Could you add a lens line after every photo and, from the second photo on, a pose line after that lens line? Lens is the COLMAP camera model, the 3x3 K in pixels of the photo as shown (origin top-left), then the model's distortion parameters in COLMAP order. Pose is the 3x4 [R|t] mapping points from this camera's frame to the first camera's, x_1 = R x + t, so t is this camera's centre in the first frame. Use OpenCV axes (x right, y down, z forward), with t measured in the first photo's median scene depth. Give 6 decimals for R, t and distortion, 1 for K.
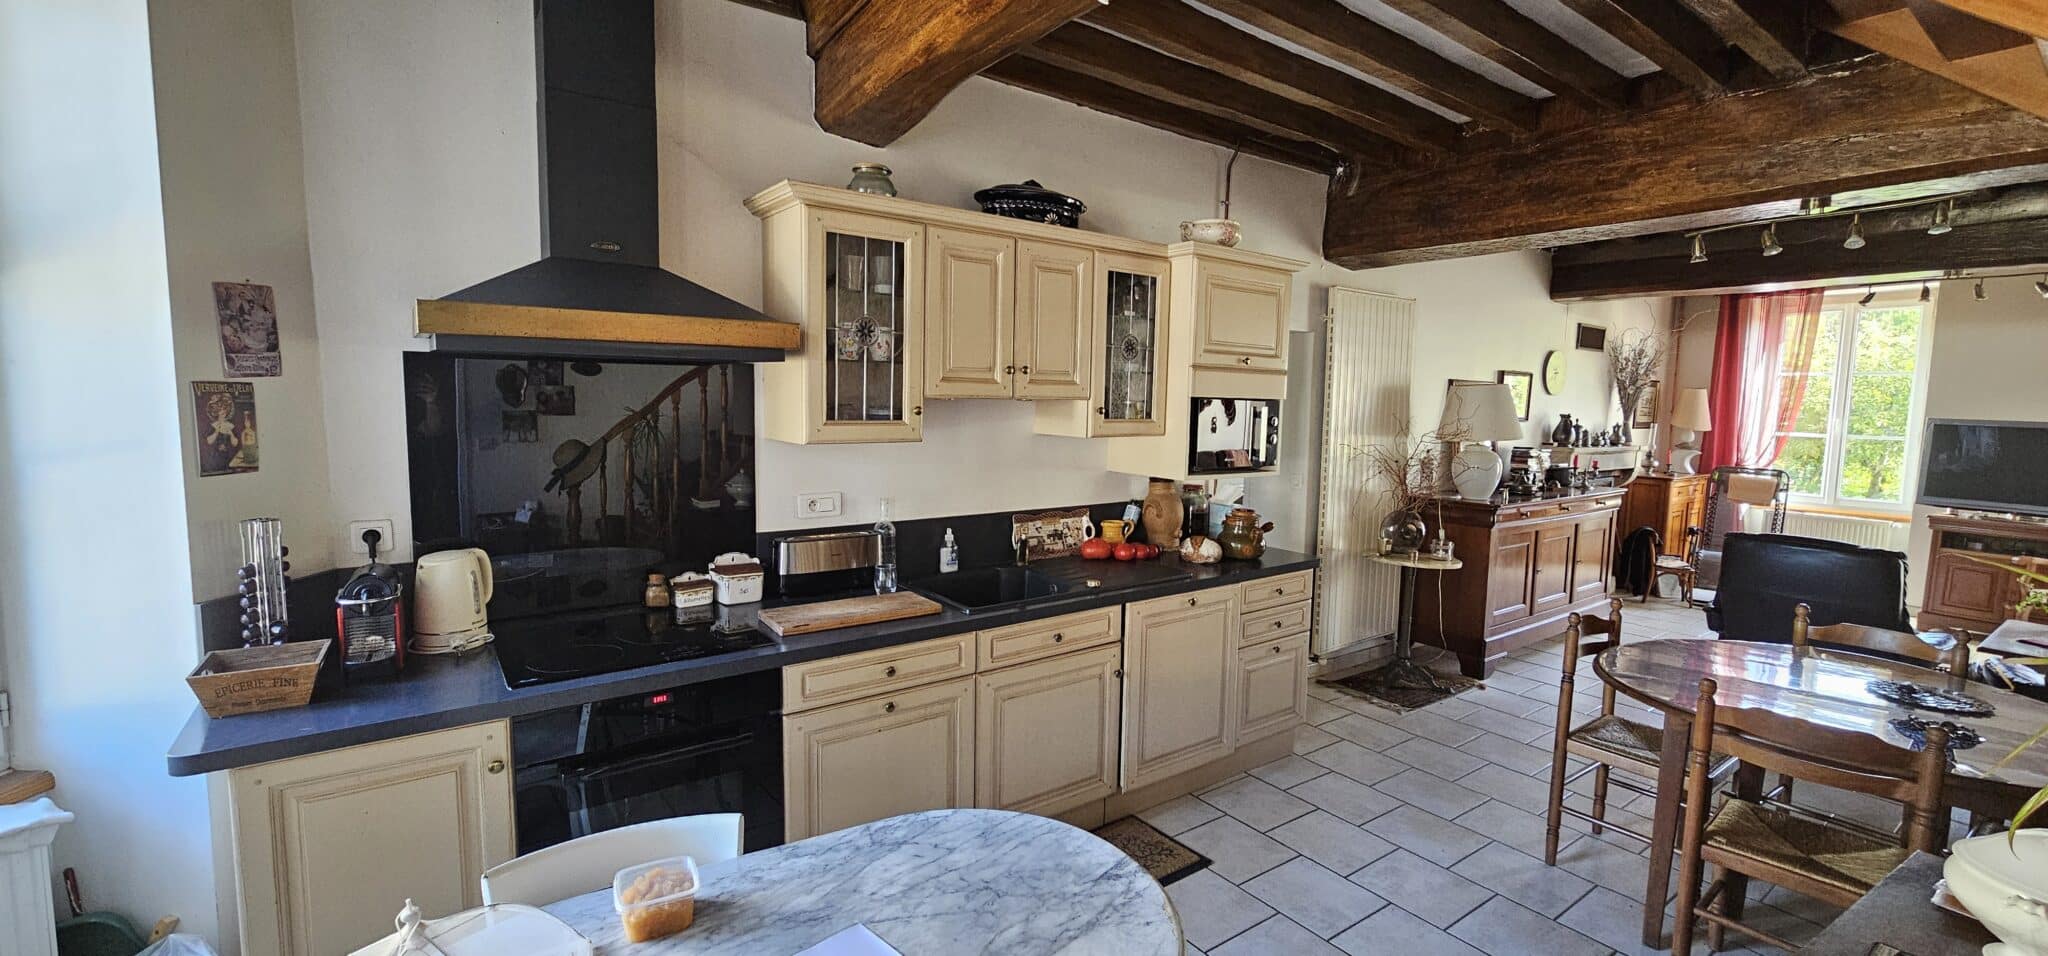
lens RADIAL K [[831.7, 0, 1042.4], [0, 831.7, 471.7], [0, 0, 1]] dist [-0.004127, 0.001470]
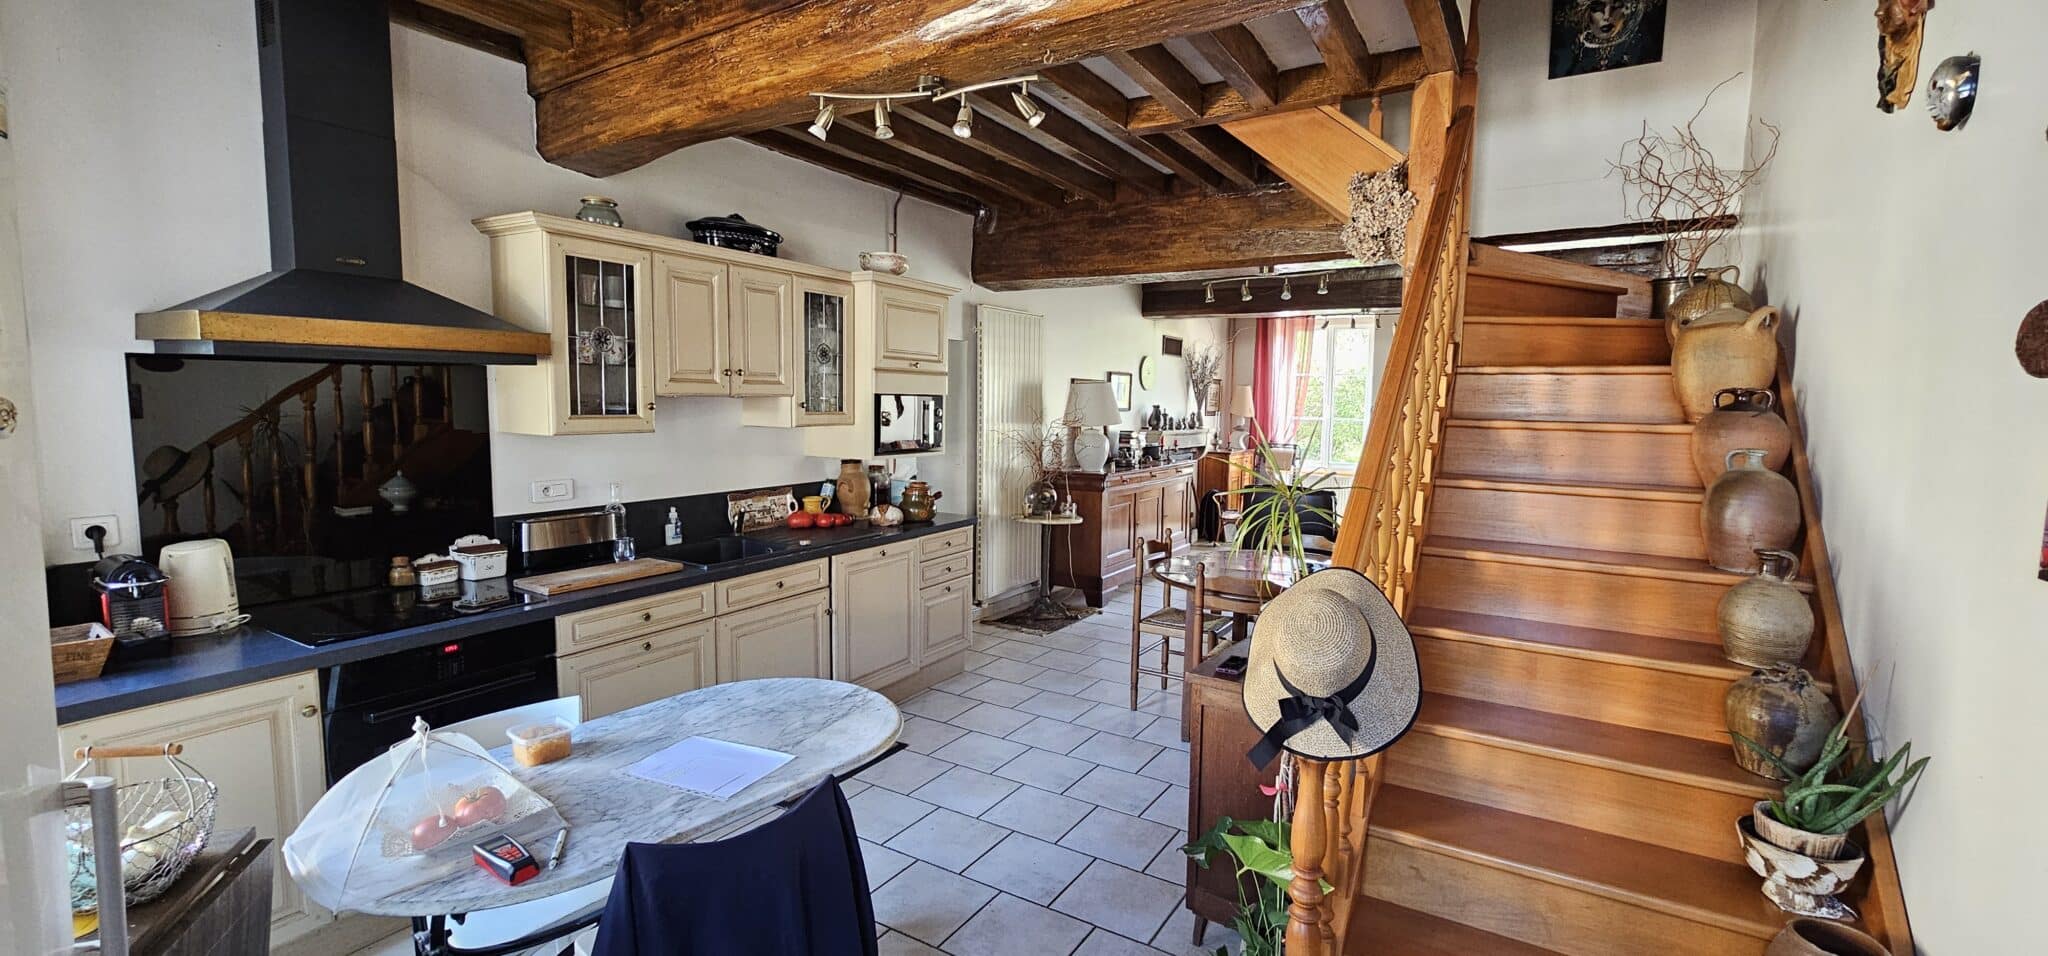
lens RADIAL K [[831.7, 0, 1050.2], [0, 831.7, 464.7], [0, 0, 1]] dist [-0.004127, 0.001470]
pose [[0.918963, -0.037925, 0.392515, -0.083351], [0.039391, 0.999215, 0.004322, 0.025216], [-0.392370, 0.011490, 0.919736, -0.290687]]
